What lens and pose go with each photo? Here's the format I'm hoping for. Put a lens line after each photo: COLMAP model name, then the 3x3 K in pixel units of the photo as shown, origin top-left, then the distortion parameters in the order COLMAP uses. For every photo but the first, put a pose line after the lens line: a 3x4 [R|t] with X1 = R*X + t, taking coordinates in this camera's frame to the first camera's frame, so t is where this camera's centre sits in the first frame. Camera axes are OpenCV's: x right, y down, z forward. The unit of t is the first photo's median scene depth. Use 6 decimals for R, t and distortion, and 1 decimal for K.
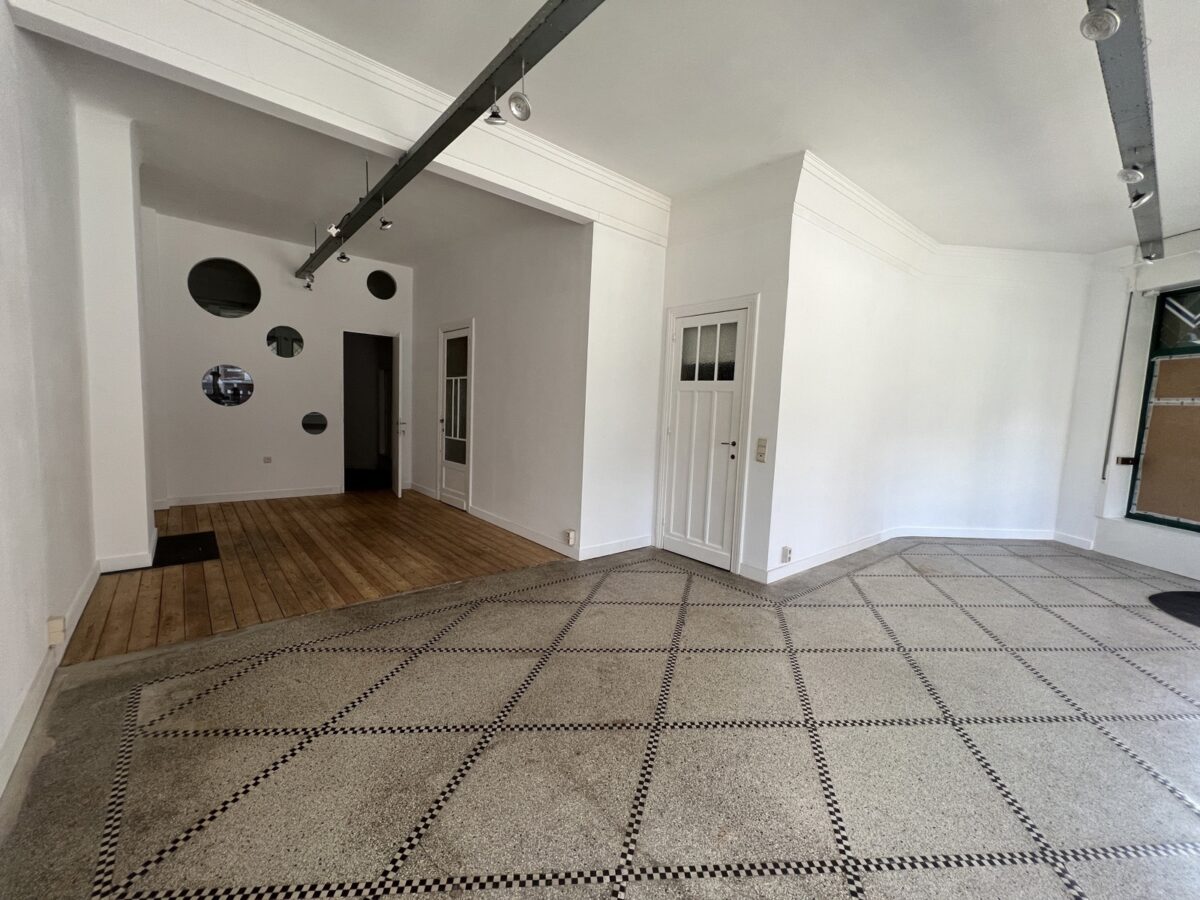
lens RADIAL K [[481.6, 0, 600.3], [0, 481.6, 445.2], [0, 0, 1]] dist [-0.001252, 0.001301]
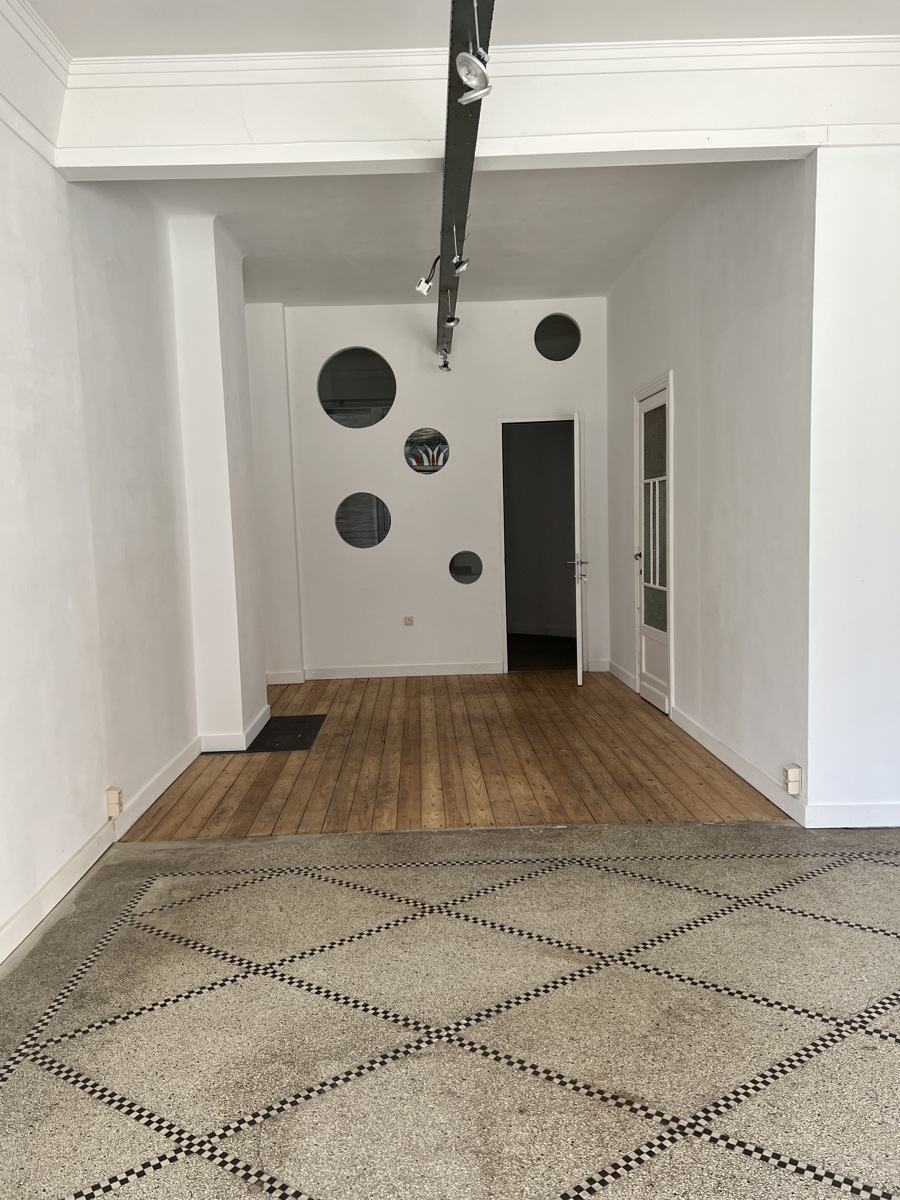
lens RADIAL K [[912.0, 0, 449.6], [0, 912.0, 598.0], [0, 0, 1]] dist [0.048843, -0.044487]
pose [[0.768653, -0.006602, -0.639632, 0.430700], [0.010583, 0.999941, 0.002397, -0.010572], [0.639578, -0.008612, 0.768678, 0.030818]]
